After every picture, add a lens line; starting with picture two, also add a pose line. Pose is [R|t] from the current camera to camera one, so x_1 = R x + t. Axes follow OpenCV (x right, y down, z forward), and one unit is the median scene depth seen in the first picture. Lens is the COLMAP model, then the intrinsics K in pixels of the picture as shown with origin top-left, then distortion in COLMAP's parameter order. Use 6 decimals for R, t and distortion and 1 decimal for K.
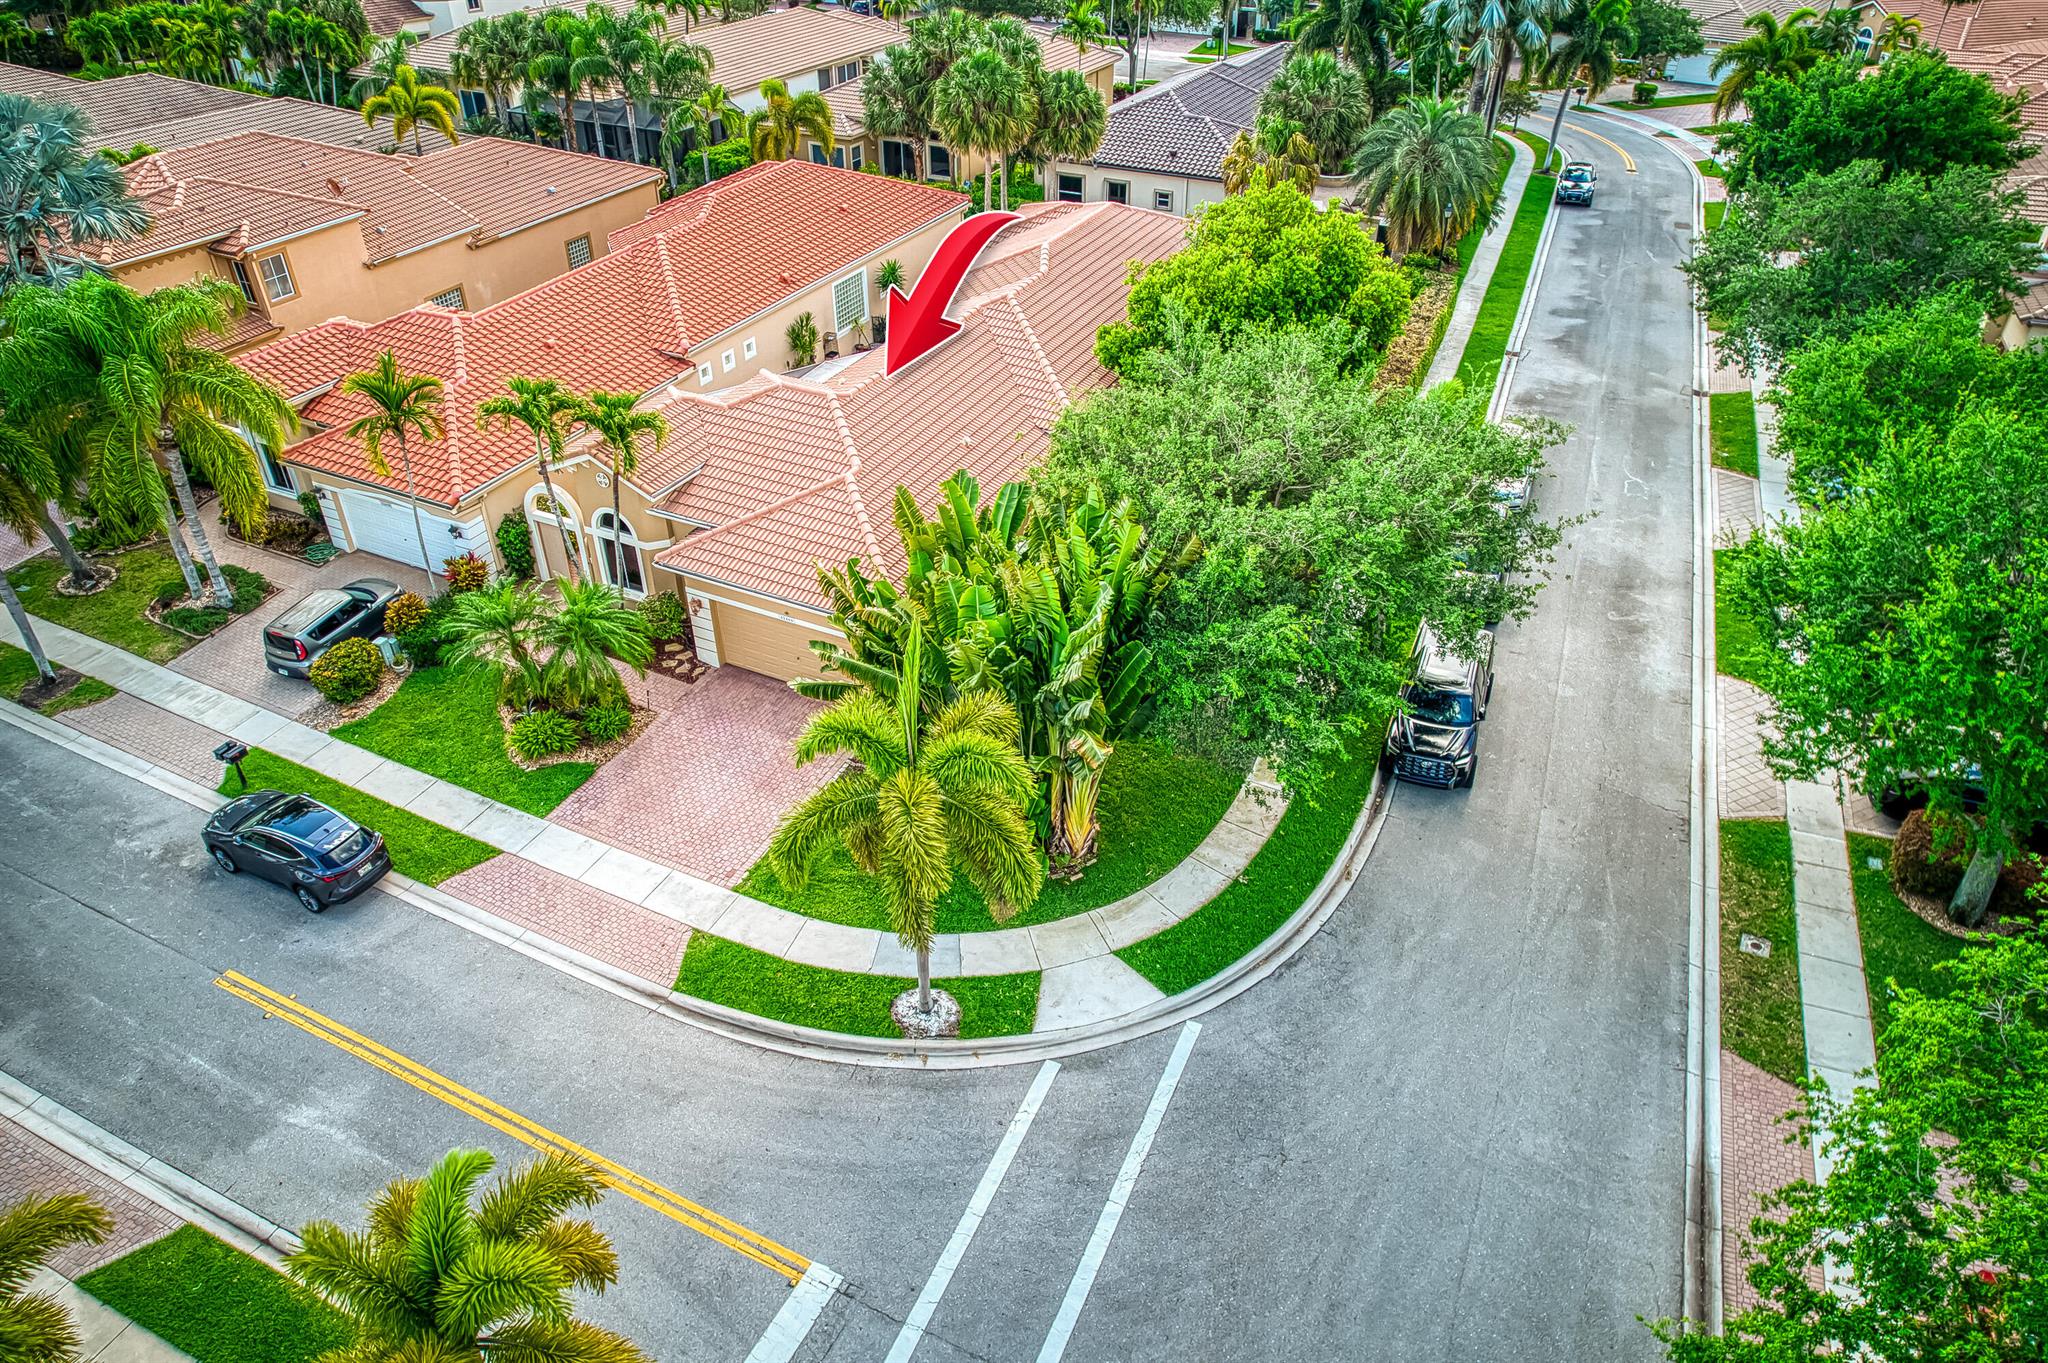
lens RADIAL K [[1349.7, 0, 1020.0], [0, 1349.7, 678.3], [0, 0, 1]] dist [-0.046083, 0.017720]
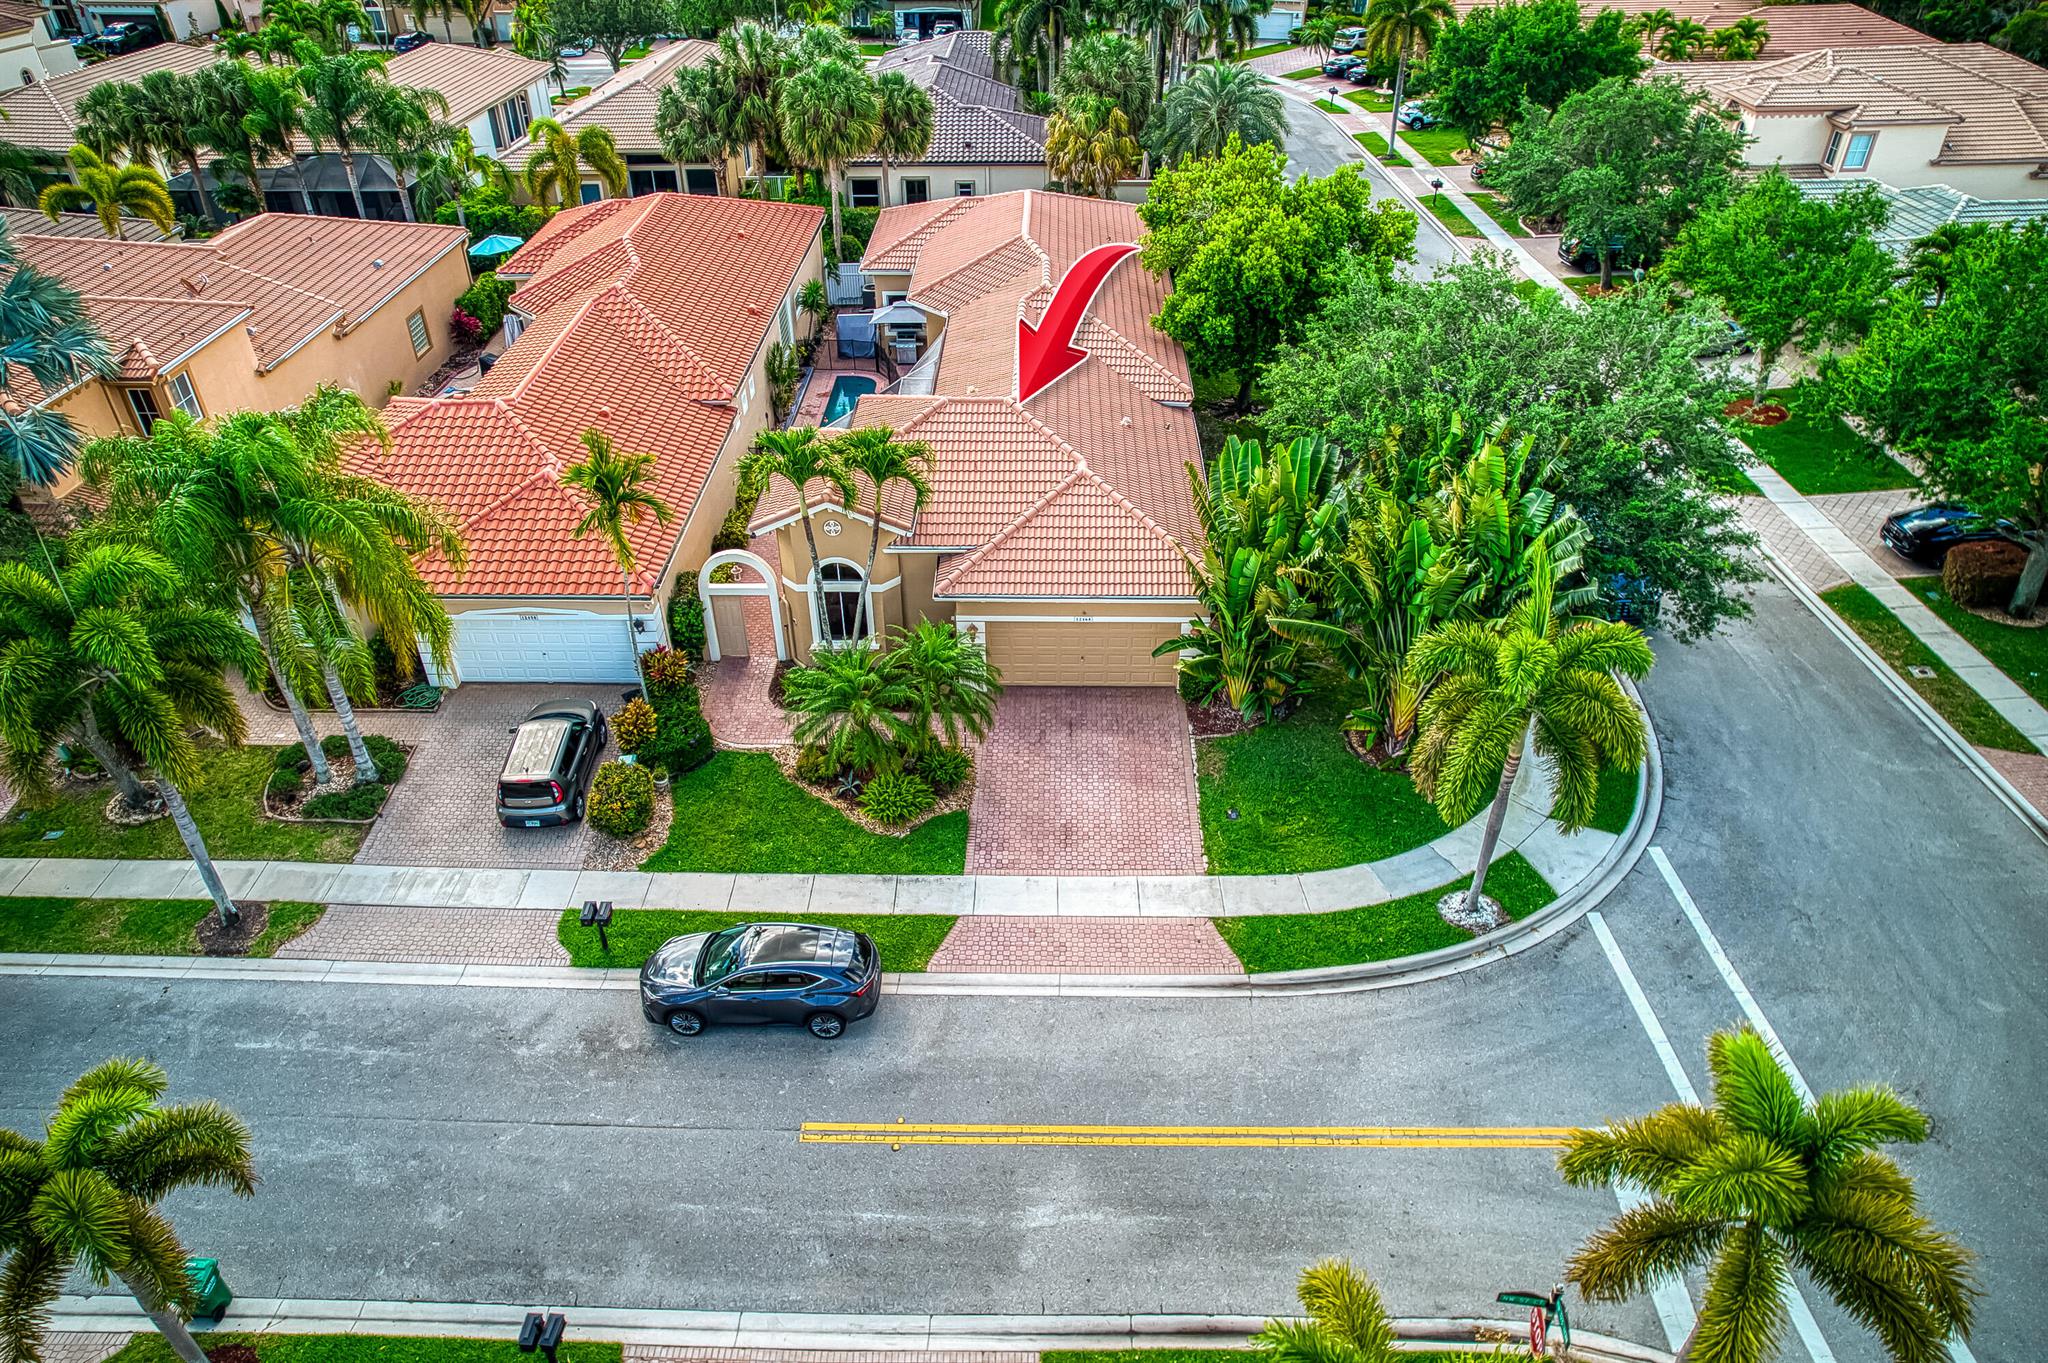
lens RADIAL K [[1349.7, 0, 1020.0], [0, 1349.7, 684.7], [0, 0, 1]] dist [-0.046083, 0.017720]
pose [[0.904103, -0.251346, 0.345576, -0.592725], [0.250811, 0.966891, 0.047068, -0.058134], [-0.345965, 0.044120, 0.937210, 0.083666]]
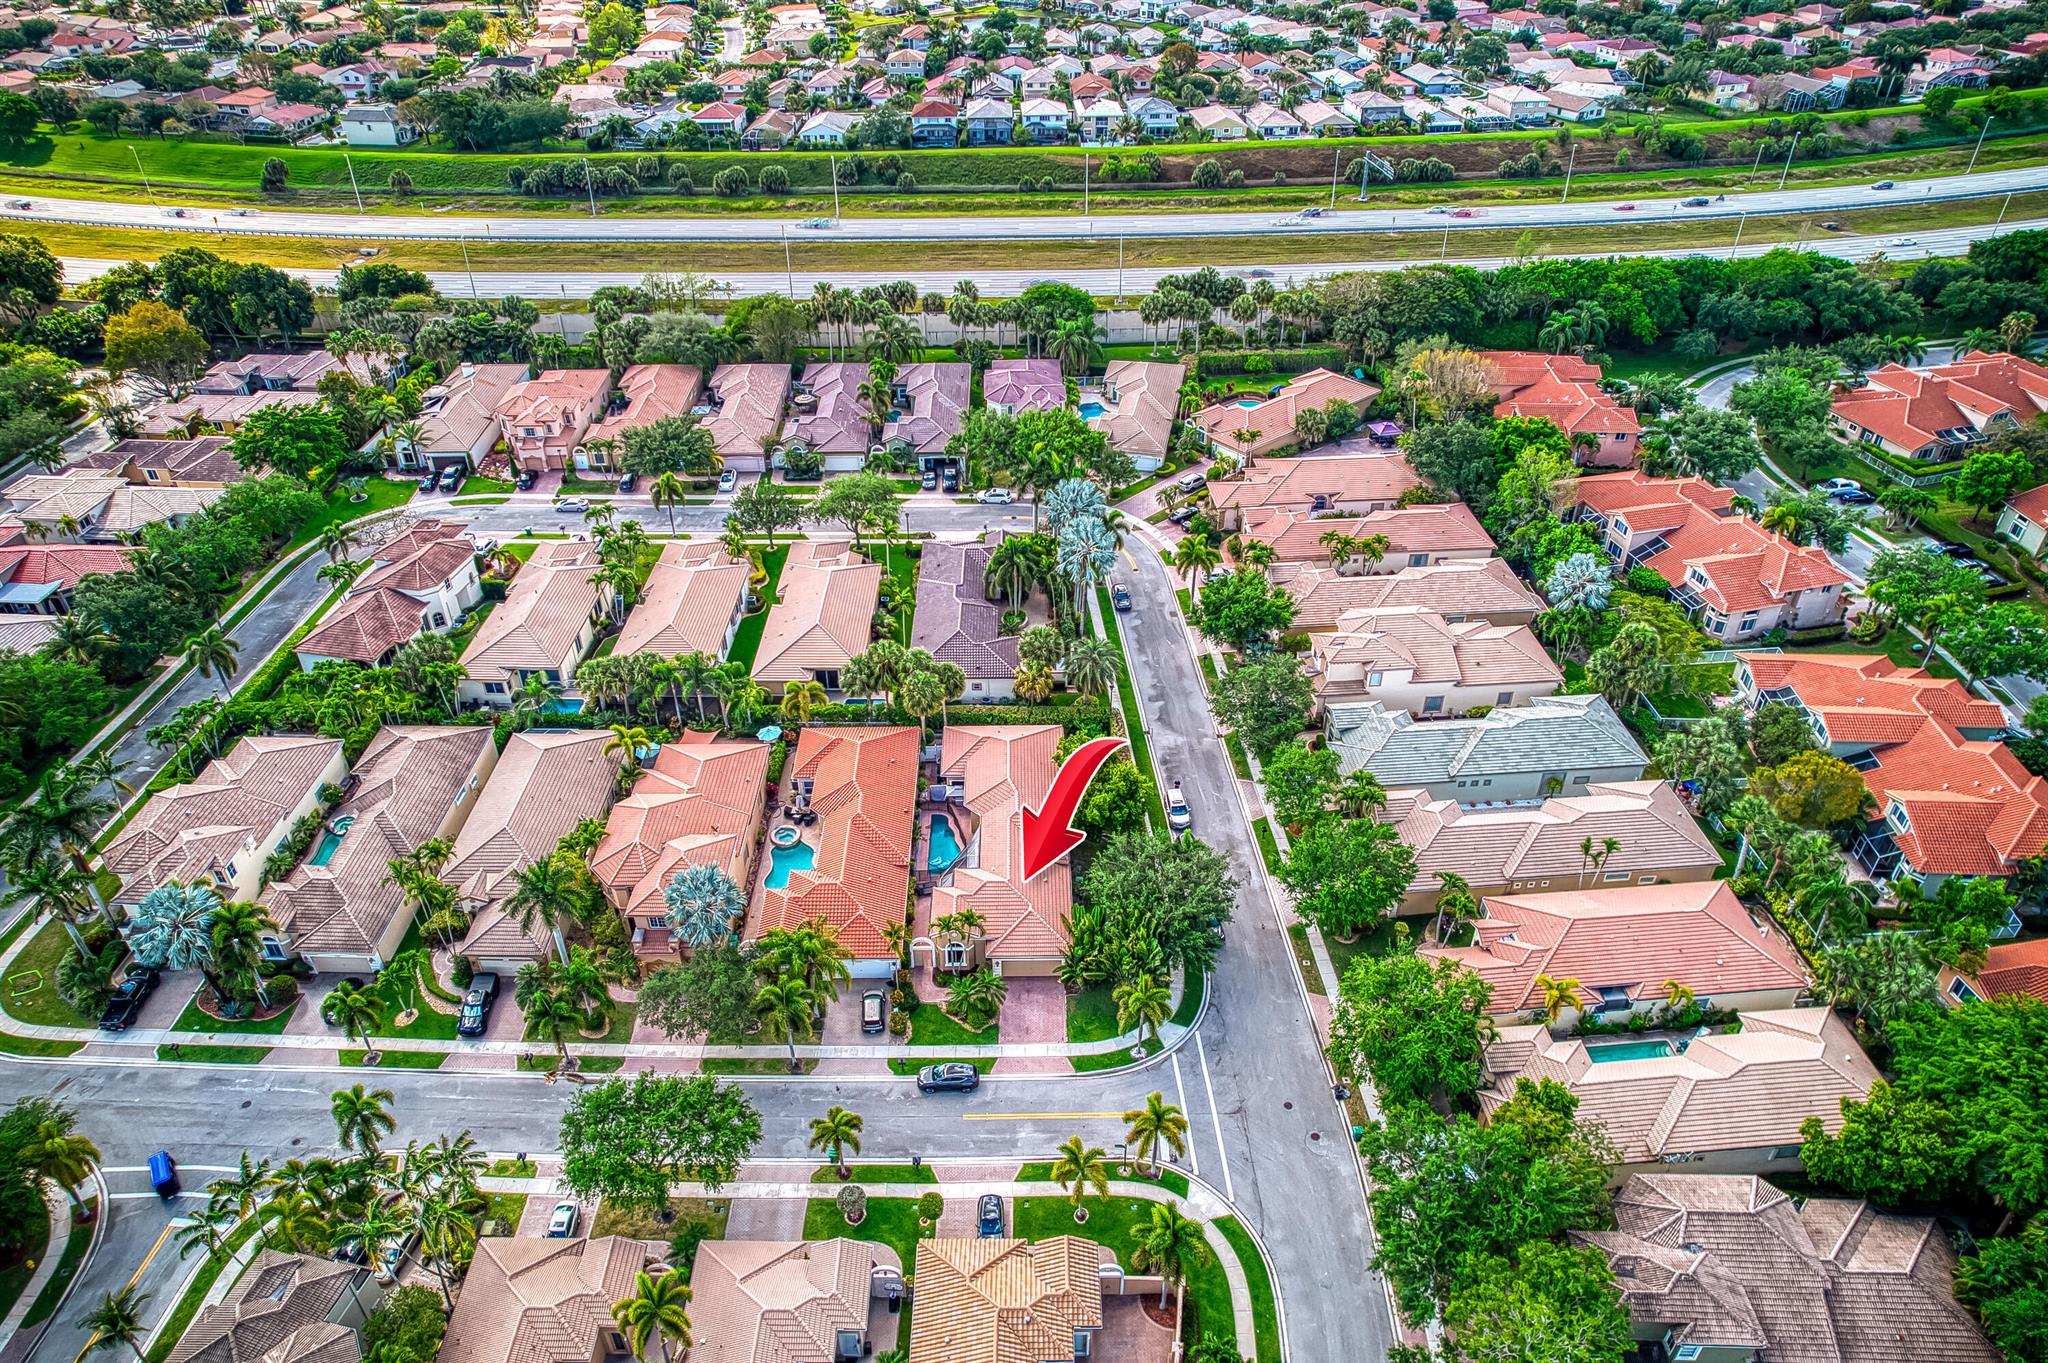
lens RADIAL K [[1349.7, 0, 1017.4], [0, 1349.7, 684.6], [0, 0, 1]] dist [-0.046083, 0.017720]
pose [[0.890558, -0.268950, 0.366840, -1.257096], [0.266142, 0.962110, 0.059275, -0.912168], [-0.368883, 0.044843, 0.928394, -2.099462]]
